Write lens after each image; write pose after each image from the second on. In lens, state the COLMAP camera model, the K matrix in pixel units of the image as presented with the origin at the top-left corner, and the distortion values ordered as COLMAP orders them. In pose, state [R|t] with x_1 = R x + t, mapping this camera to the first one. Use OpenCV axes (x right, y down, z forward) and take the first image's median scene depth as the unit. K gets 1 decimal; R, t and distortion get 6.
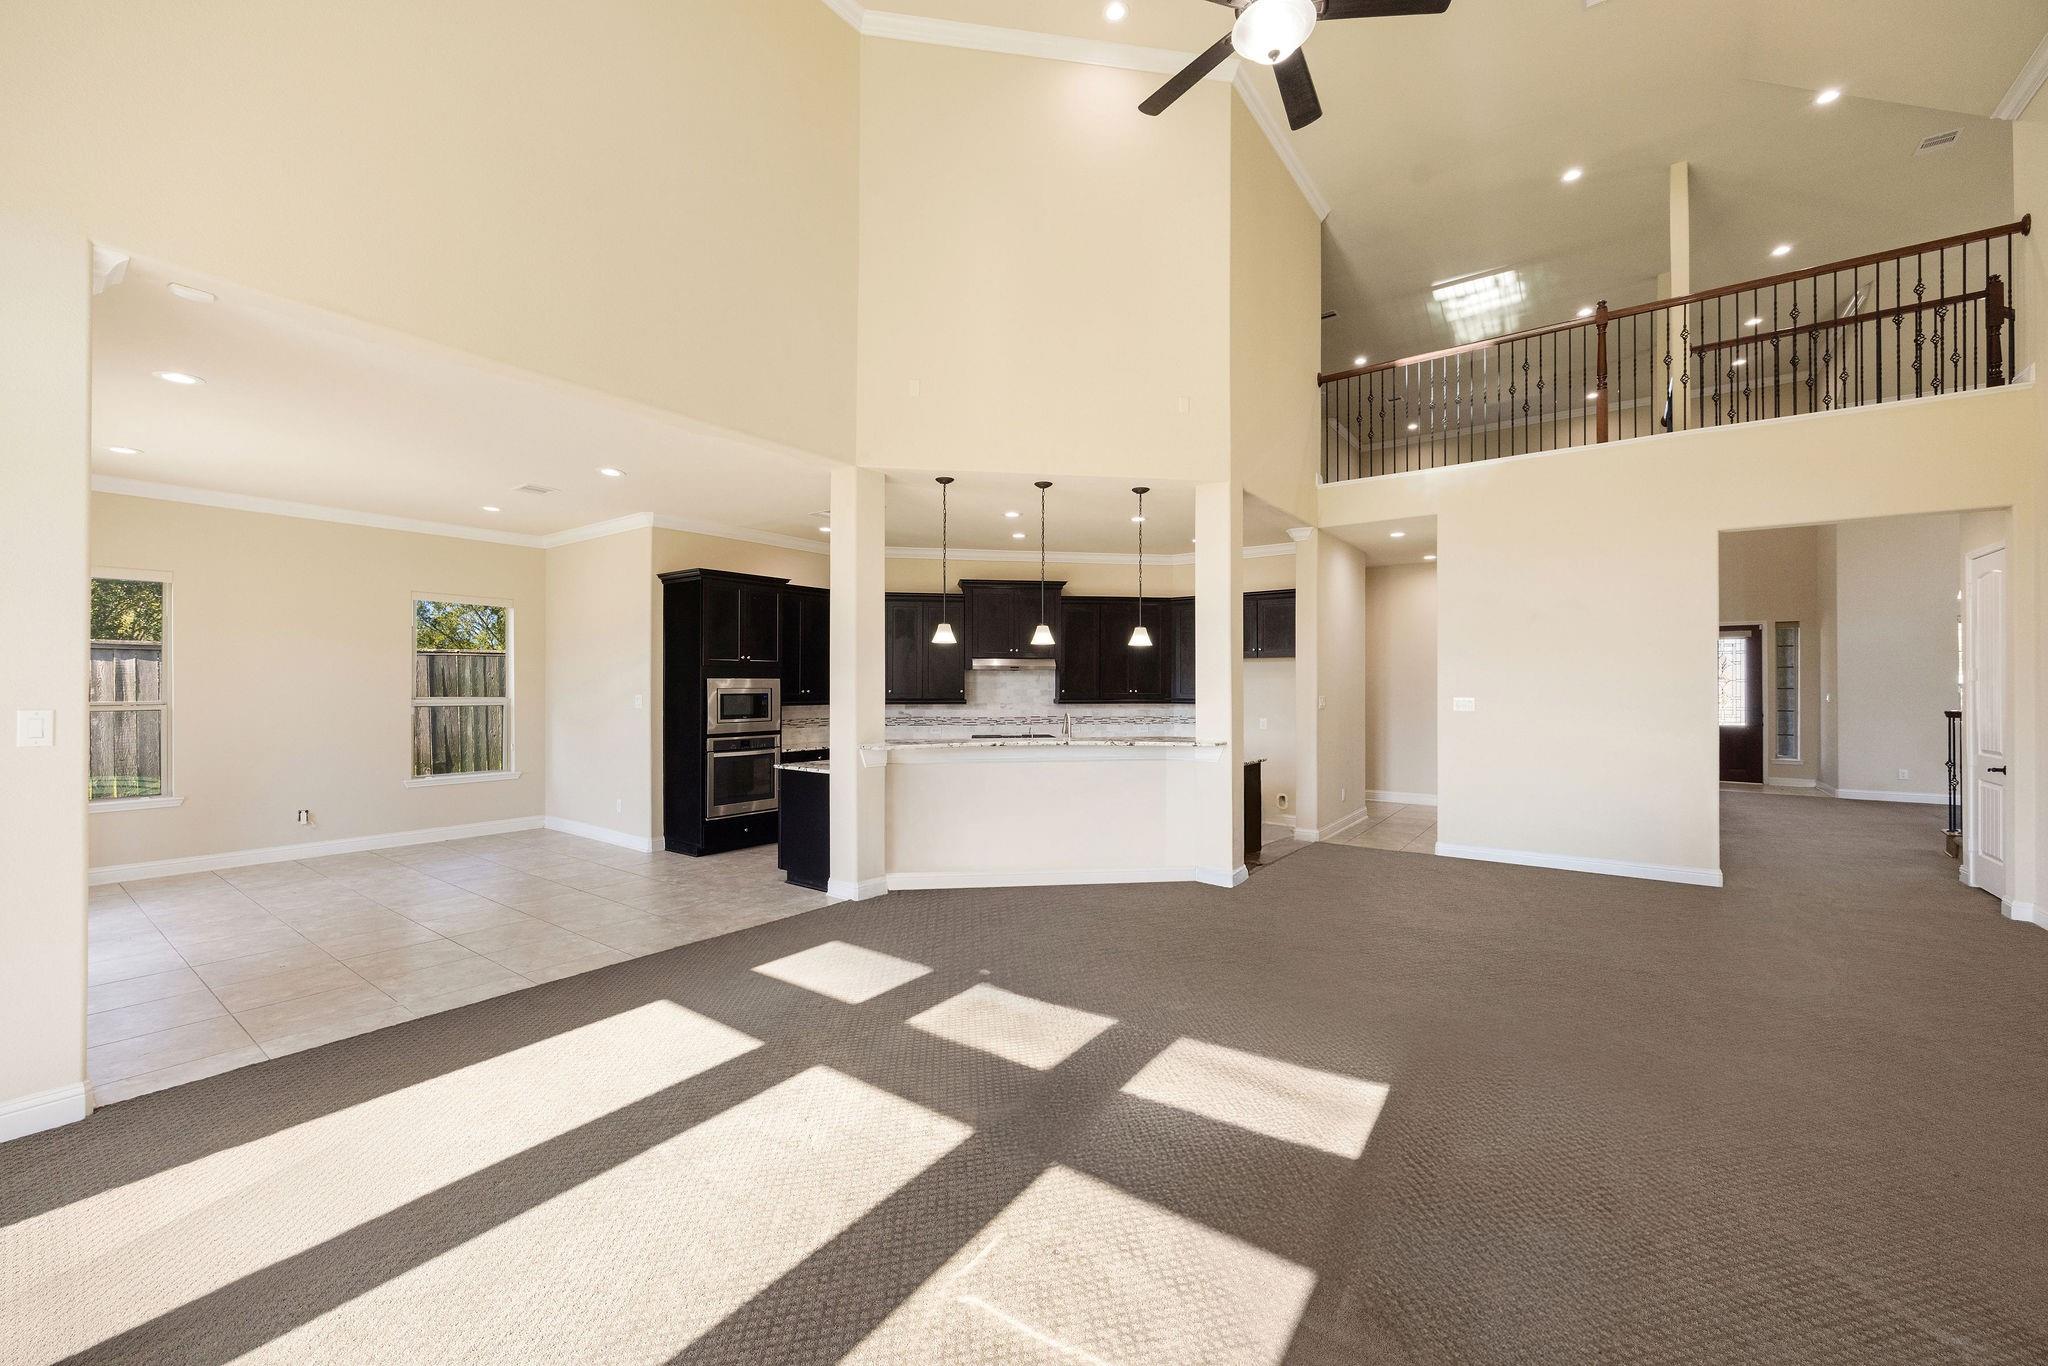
lens RADIAL K [[800.0, 0, 1022.2], [0, 800.0, 699.9], [0, 0, 1]] dist [0.000810, 0.000119]
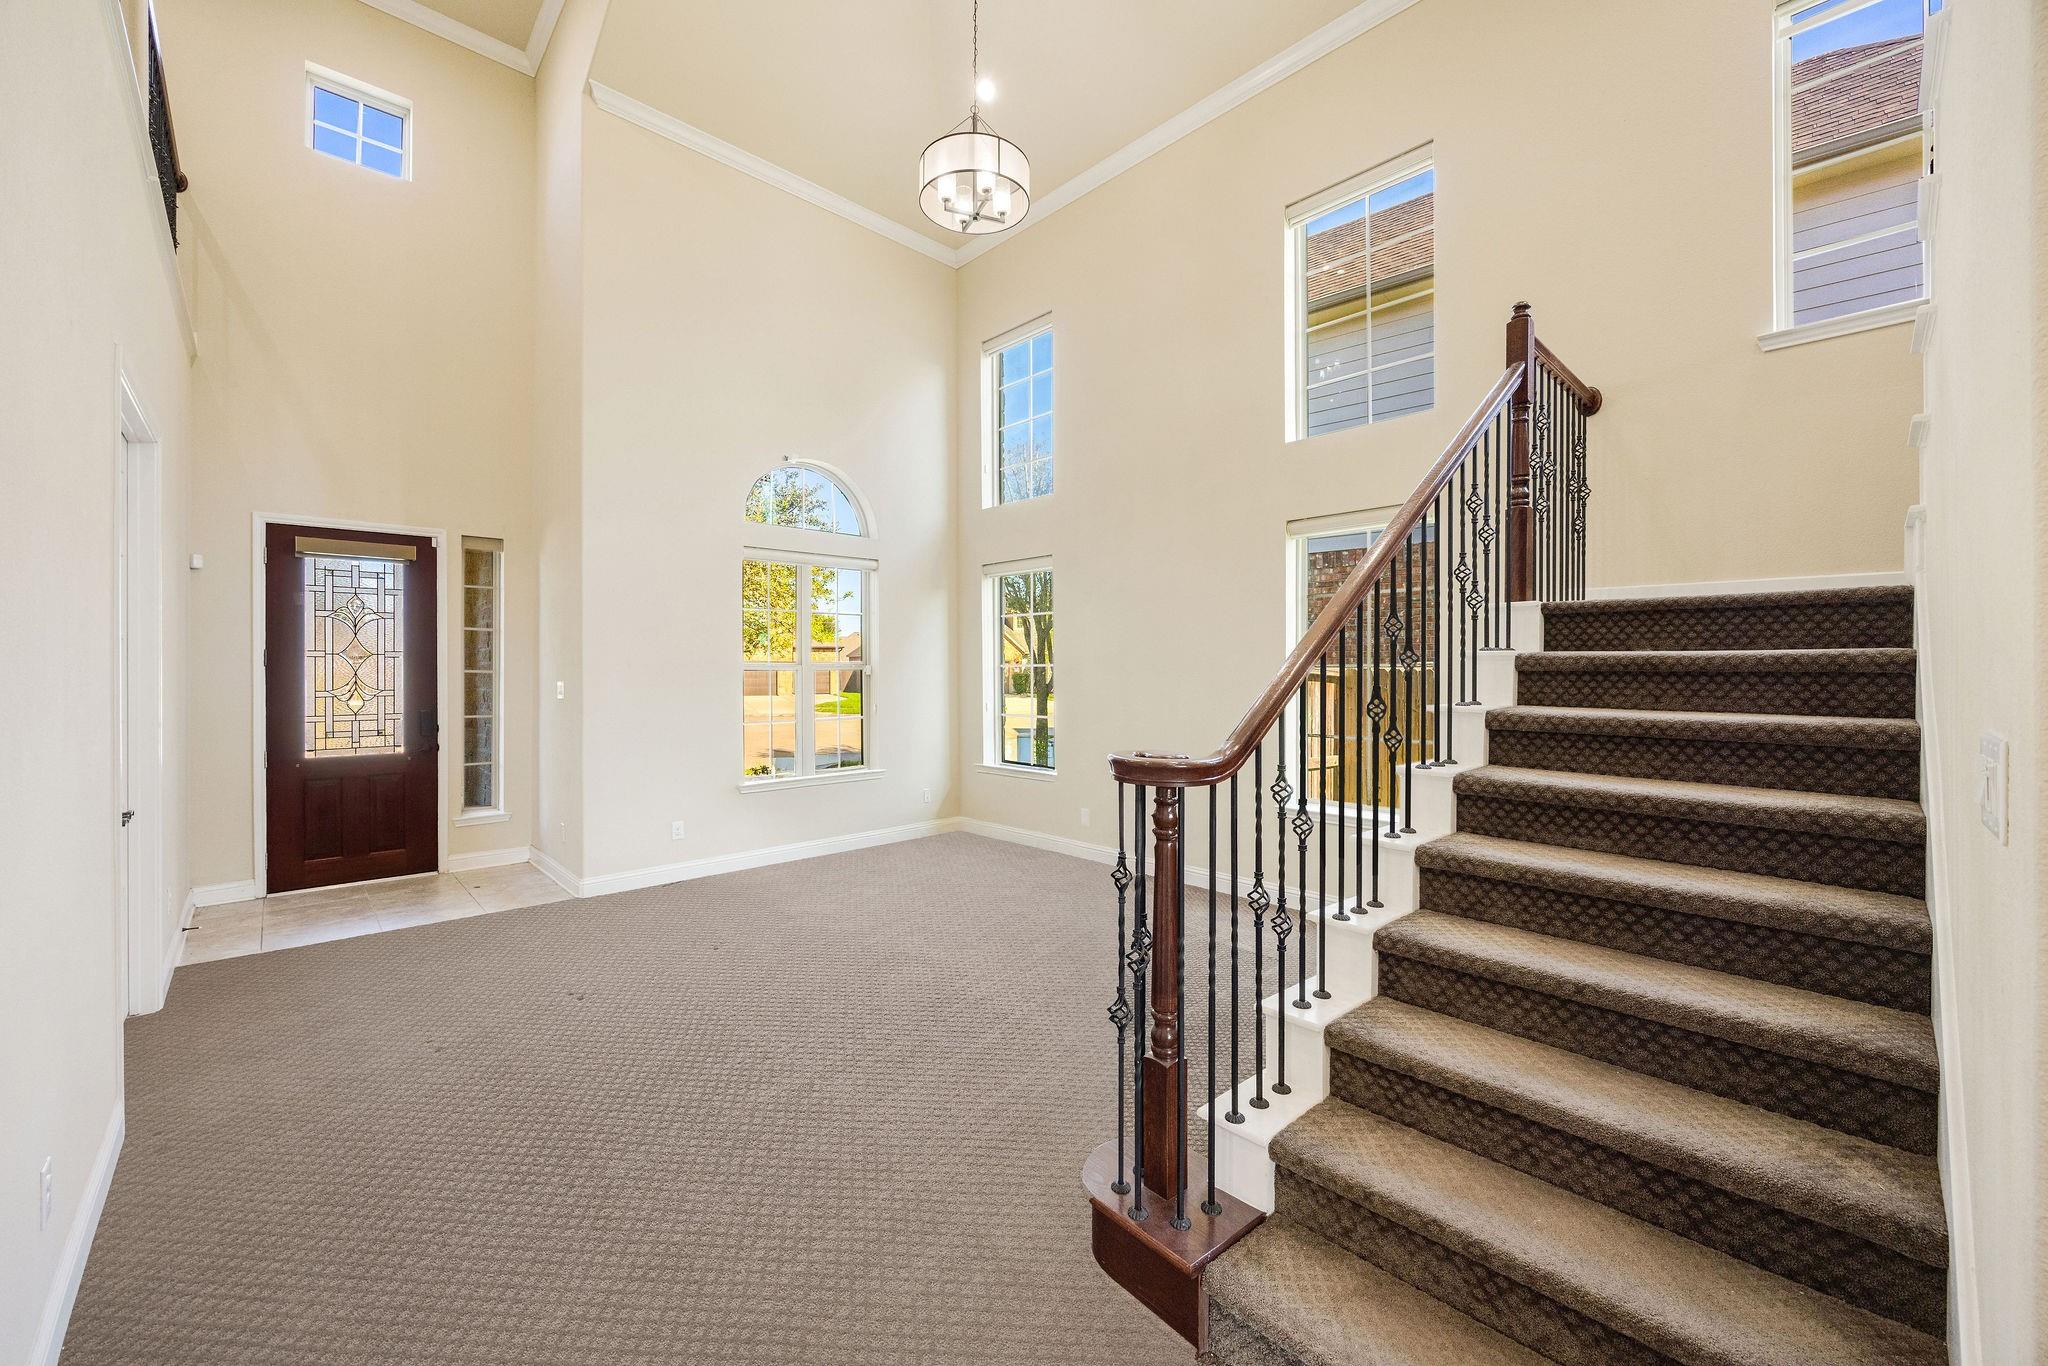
lens RADIAL K [[800.0, 0, 1027.9], [0, 800.0, 684.0], [0, 0, 1]] dist [0.000810, 0.000119]
pose [[0.225216, 0.008251, 0.974274, 0.555063], [0.002986, 0.999954, -0.009159, -0.001634], [-0.974304, 0.004972, 0.225181, 0.565811]]
